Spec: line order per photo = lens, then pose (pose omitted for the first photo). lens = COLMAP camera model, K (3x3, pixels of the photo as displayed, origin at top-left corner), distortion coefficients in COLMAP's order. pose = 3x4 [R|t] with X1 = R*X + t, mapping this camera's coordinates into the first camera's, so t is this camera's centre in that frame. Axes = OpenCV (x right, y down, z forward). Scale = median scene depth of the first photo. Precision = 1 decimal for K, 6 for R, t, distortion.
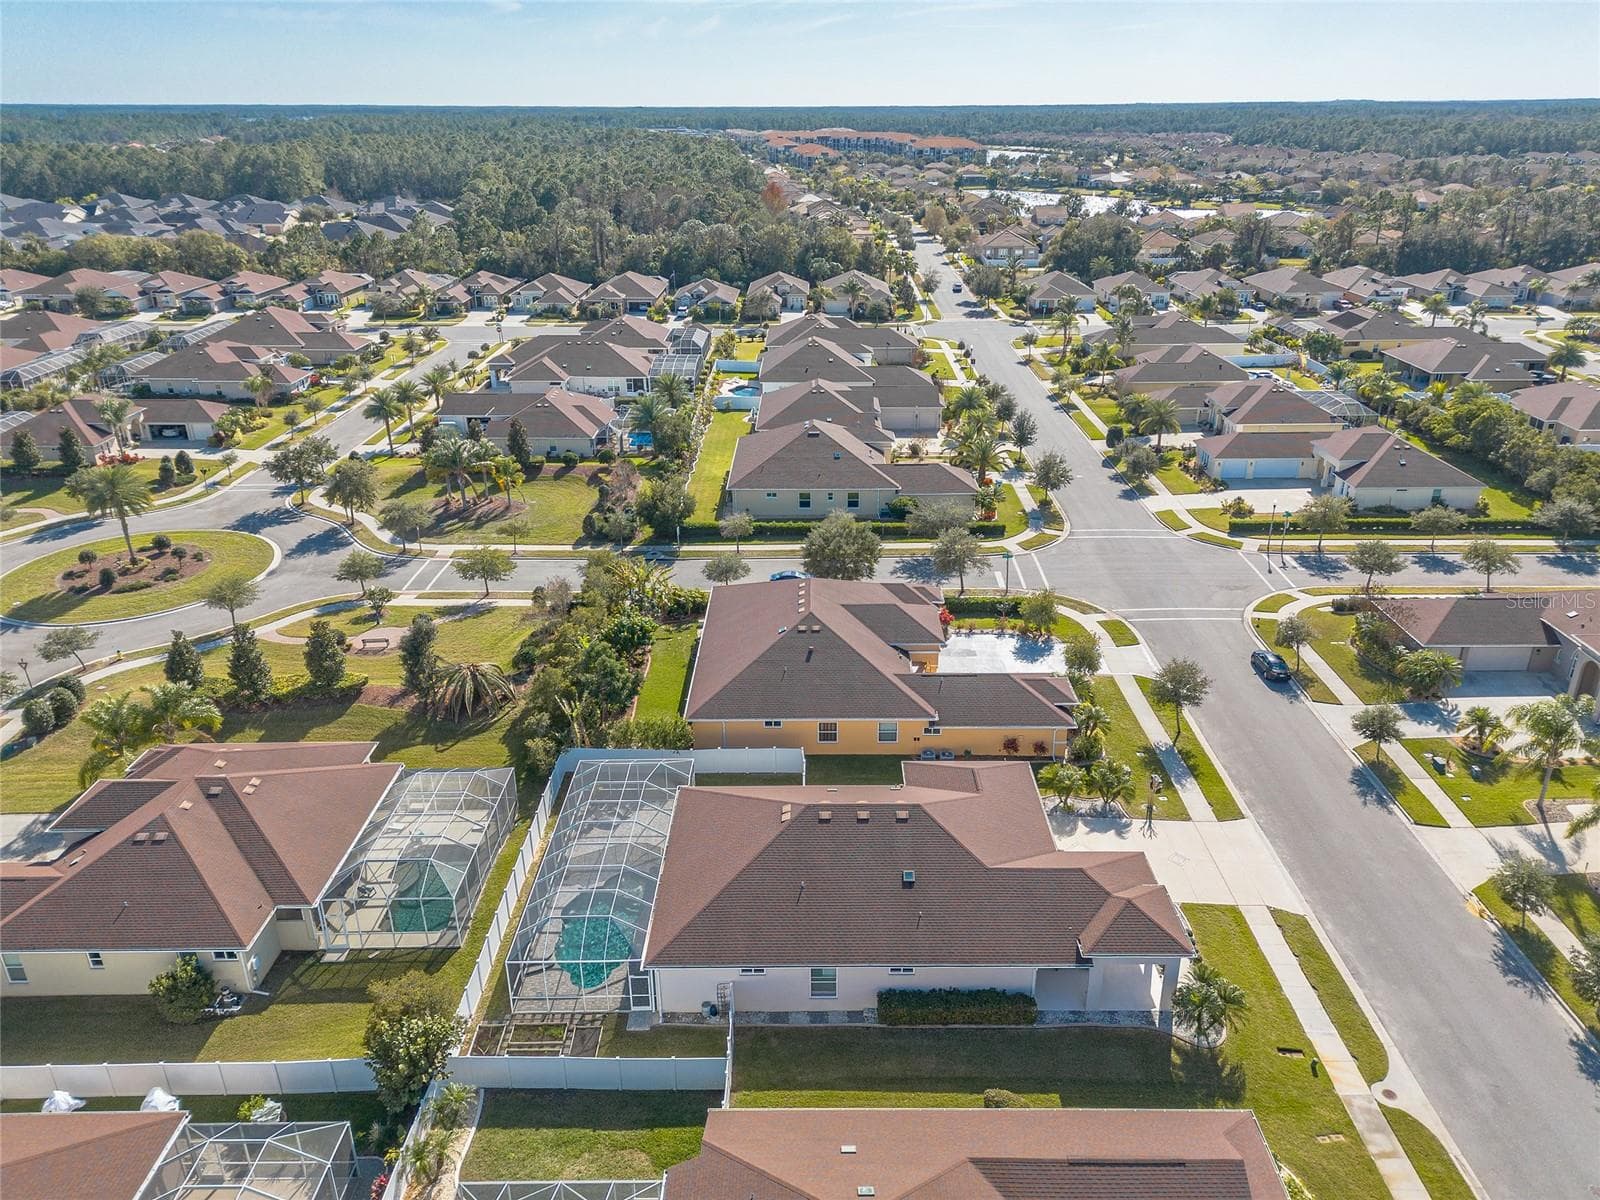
lens RADIAL K [[1115.9, 0, 800.0], [0, 1115.9, 600.0], [0, 0, 1]] dist [0.025032, -0.044959]
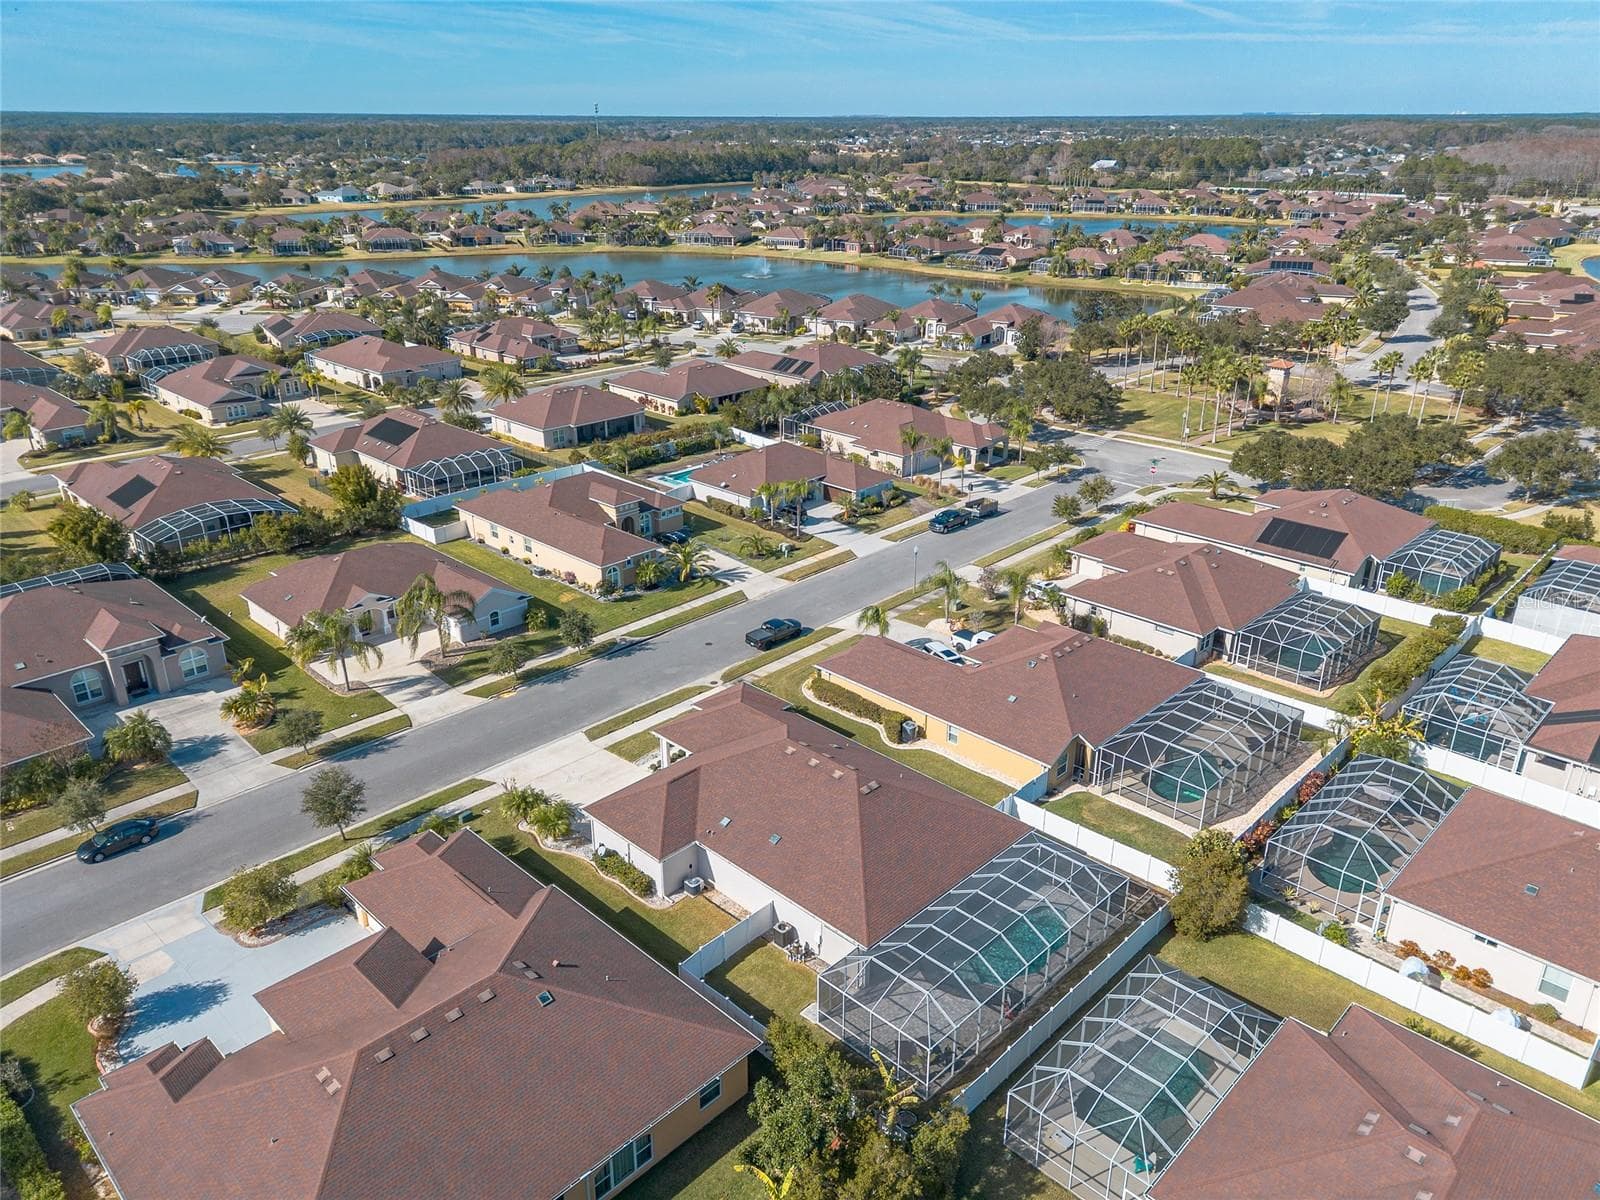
lens RADIAL K [[1144.3, 0, 805.2], [0, 1144.3, 619.7], [0, 0, 1]] dist [0.052110, -0.050457]
pose [[-0.728119, -0.268422, 0.630708, -0.510470], [0.274369, 0.729078, 0.627031, -0.530739], [-0.628144, 0.629599, -0.457208, 1.143606]]
